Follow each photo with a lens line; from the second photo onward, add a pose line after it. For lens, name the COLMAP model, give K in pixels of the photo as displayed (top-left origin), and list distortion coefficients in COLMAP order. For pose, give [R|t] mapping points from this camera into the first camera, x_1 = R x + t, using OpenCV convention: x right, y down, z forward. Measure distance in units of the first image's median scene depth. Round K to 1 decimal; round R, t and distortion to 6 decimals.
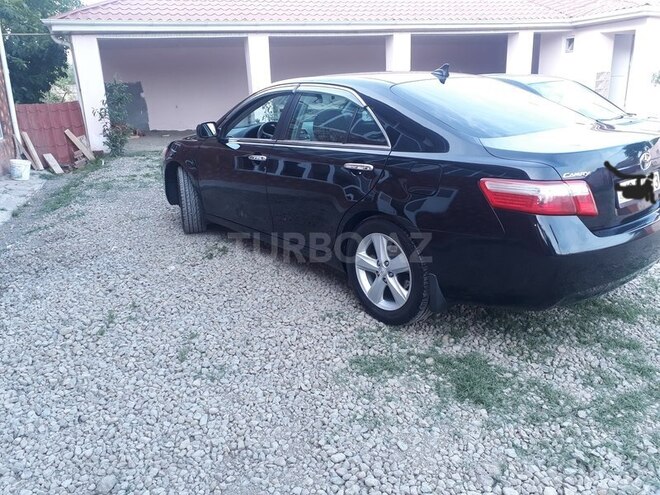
lens RADIAL K [[539.8, 0, 329.8], [0, 539.8, 234.6], [0, 0, 1]] dist [0.042382, -0.083827]
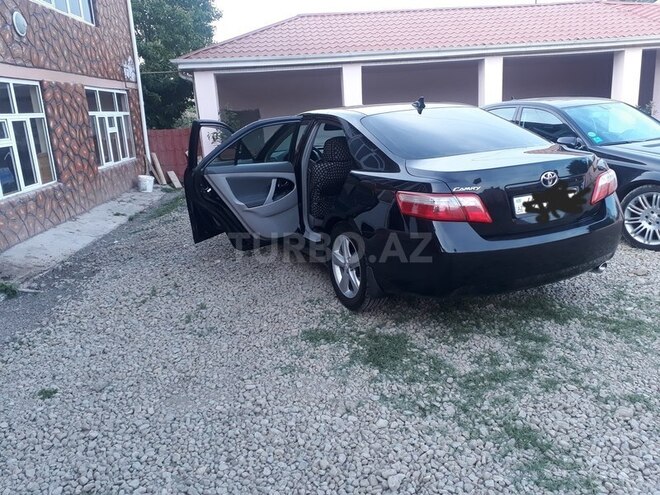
lens RADIAL K [[539.8, 0, 329.8], [0, 539.8, 234.6], [0, 0, 1]] dist [0.042382, -0.083827]
pose [[0.969754, 0.036540, -0.241333, 0.354967], [-0.045238, 0.998508, -0.030599, 0.035277], [0.239854, 0.040591, 0.969960, -0.210660]]
